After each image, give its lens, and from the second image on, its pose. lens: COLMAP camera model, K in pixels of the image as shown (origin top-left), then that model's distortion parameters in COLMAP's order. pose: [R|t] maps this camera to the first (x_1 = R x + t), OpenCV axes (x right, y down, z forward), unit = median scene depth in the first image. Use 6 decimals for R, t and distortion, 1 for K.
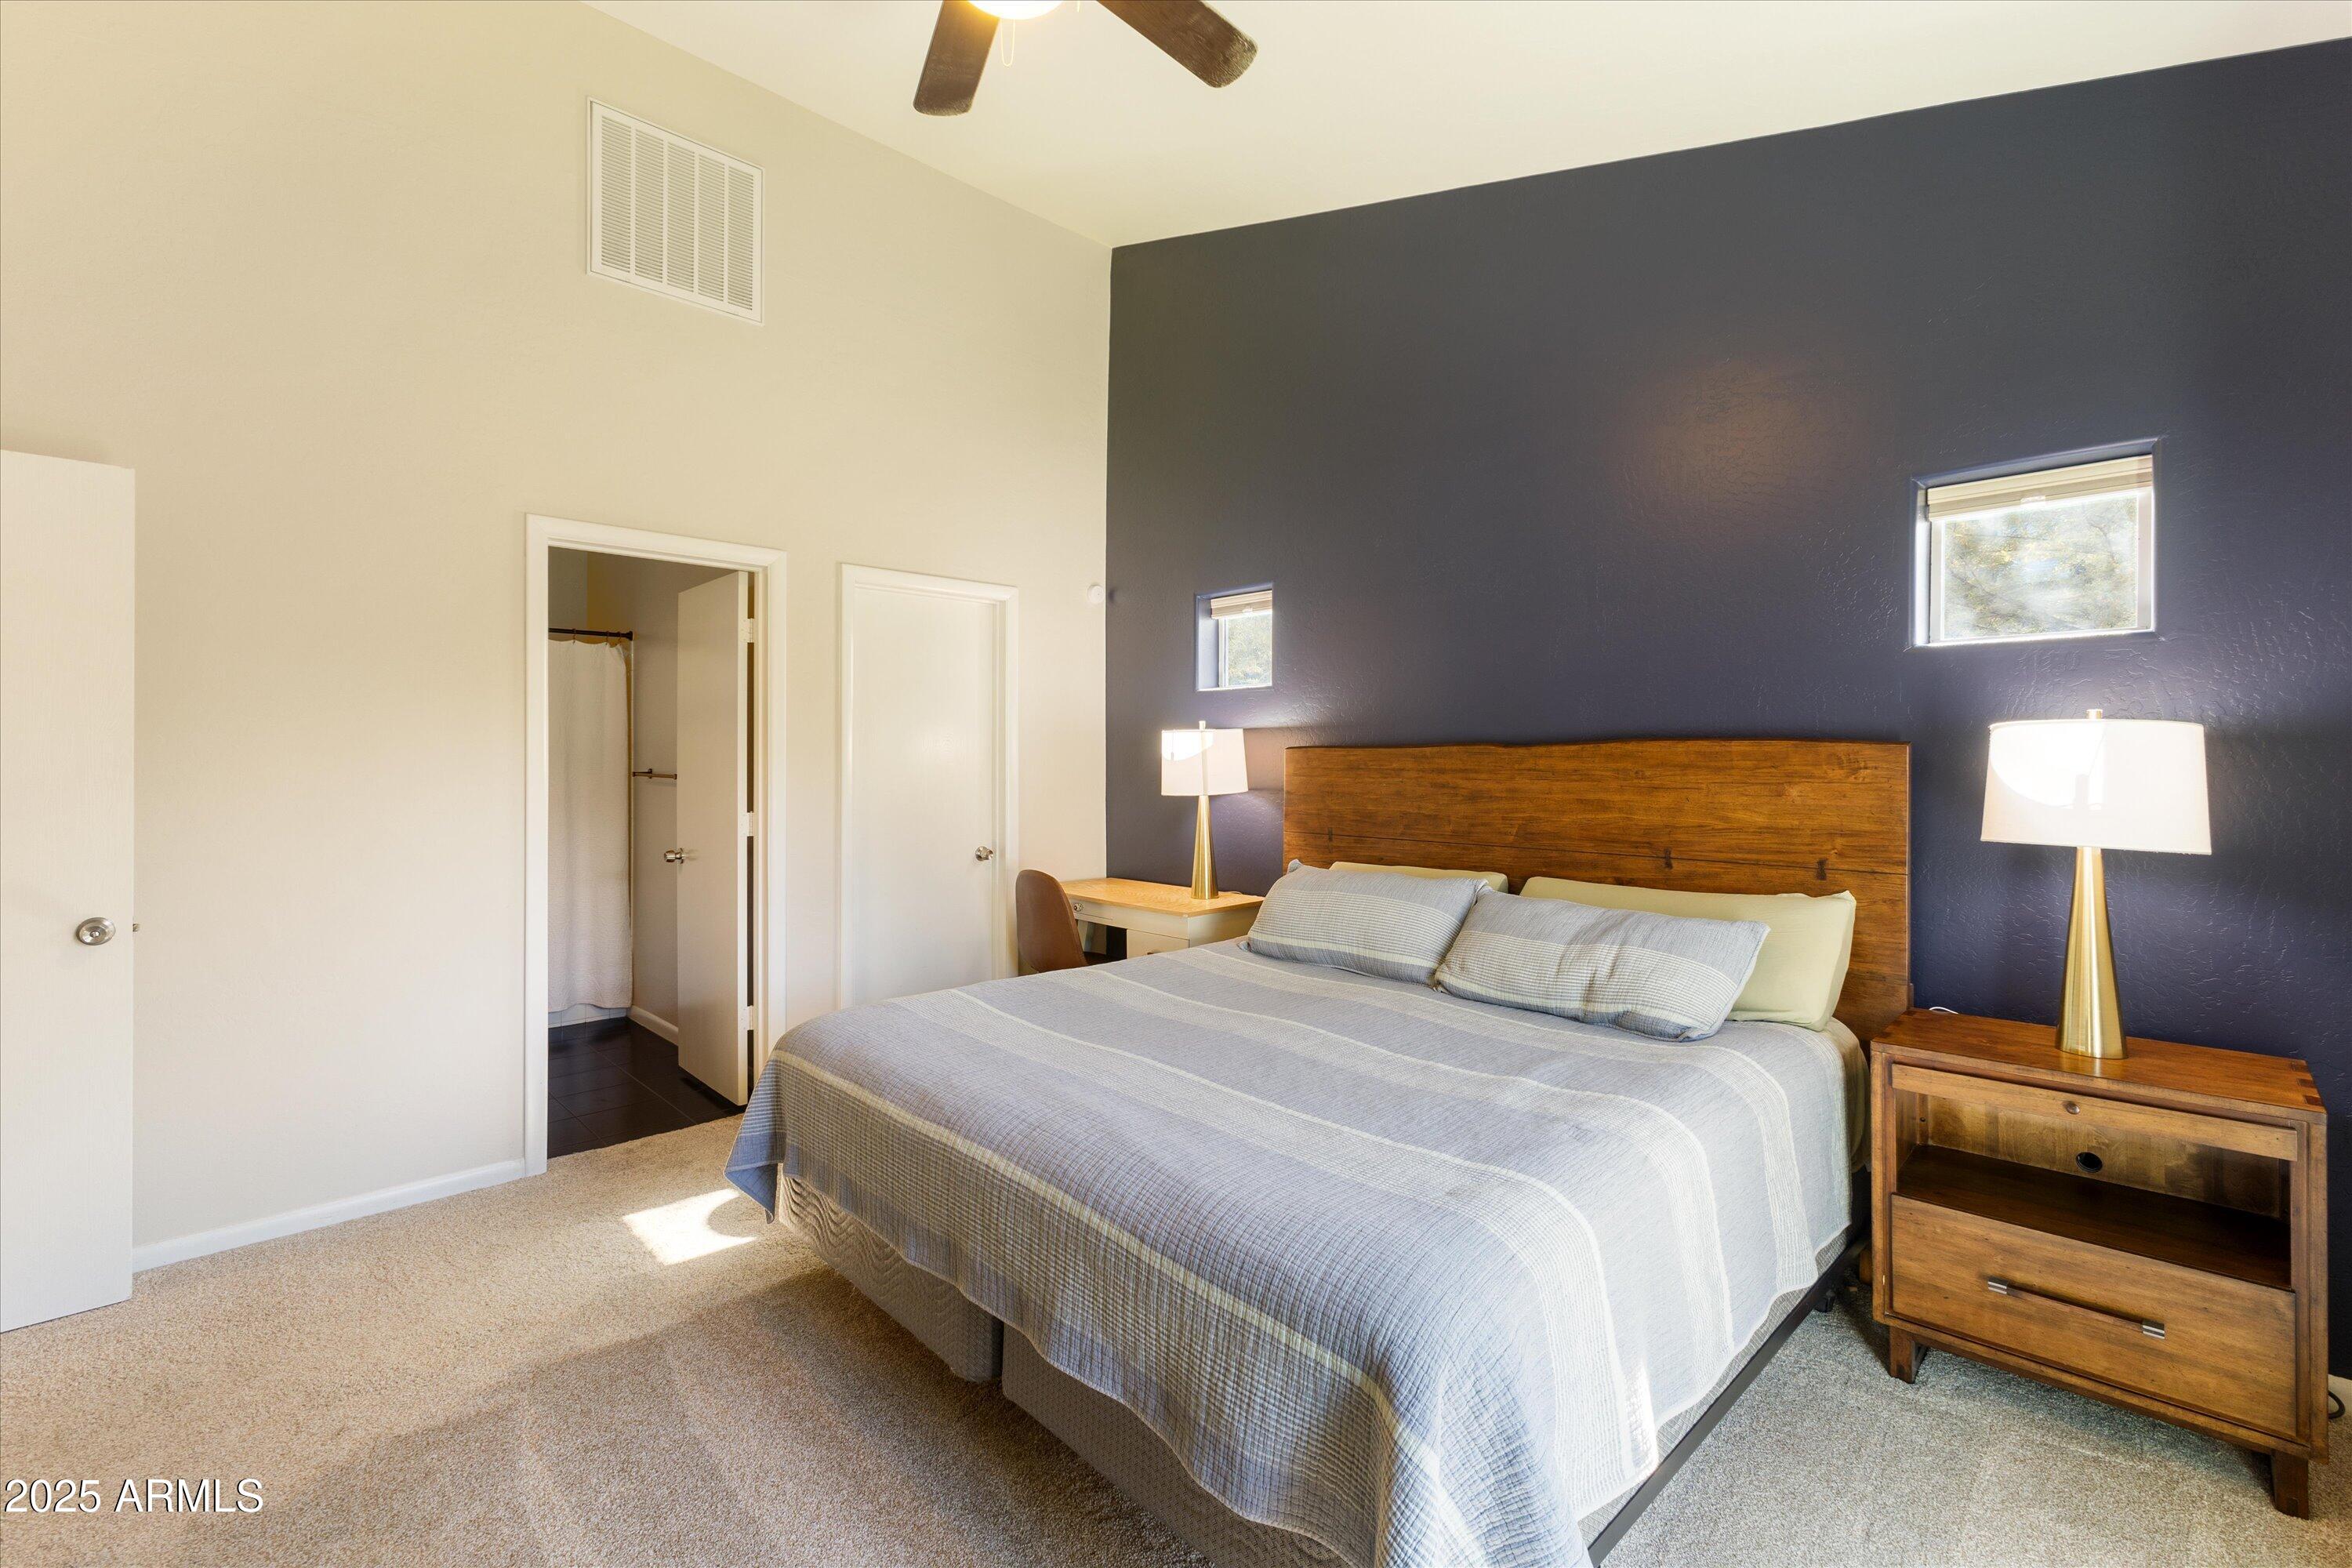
lens RADIAL K [[1019.2, 0, 1176.0], [0, 1019.2, 784.0], [0, 0, 1]] dist [0.001392, -0.000271]
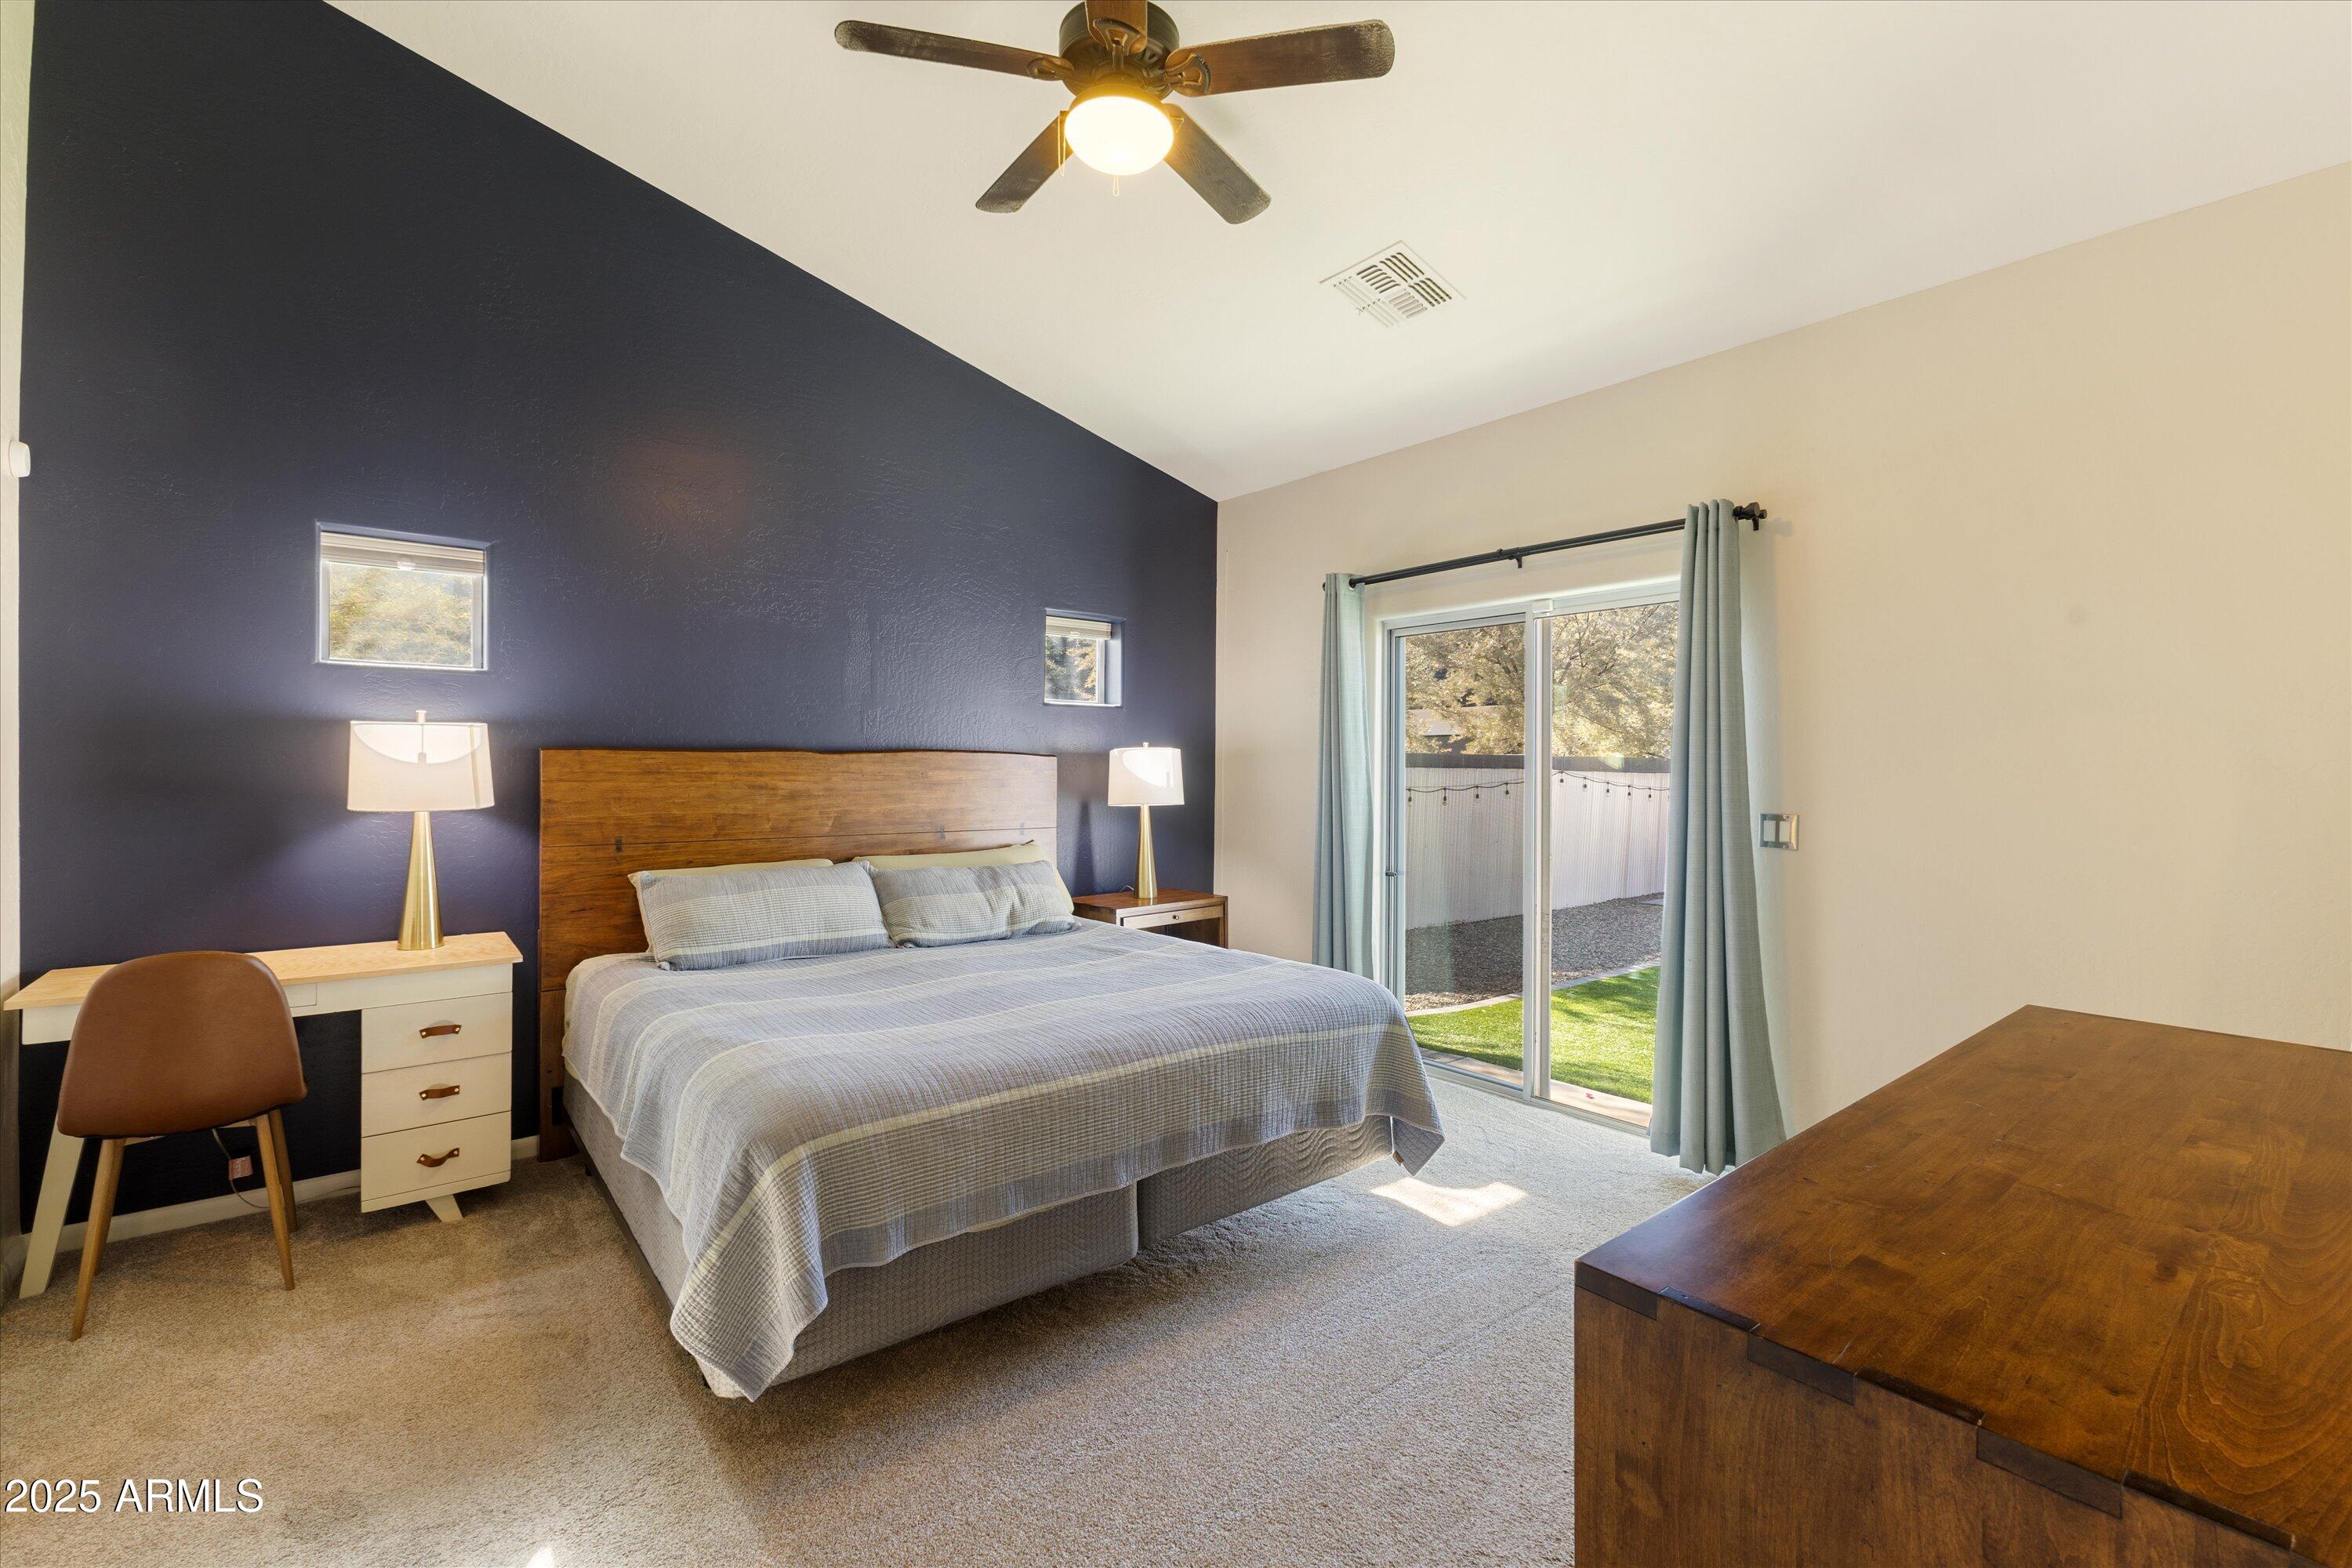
lens RADIAL K [[1019.2, 0, 1176.0], [0, 1019.2, 784.0], [0, 0, 1]] dist [0.001392, -0.000271]
pose [[0.089073, -0.022519, 0.995771, -0.827706], [0.017112, 0.999631, 0.021076, -0.018275], [-0.995878, 0.015162, 0.089426, 0.469811]]
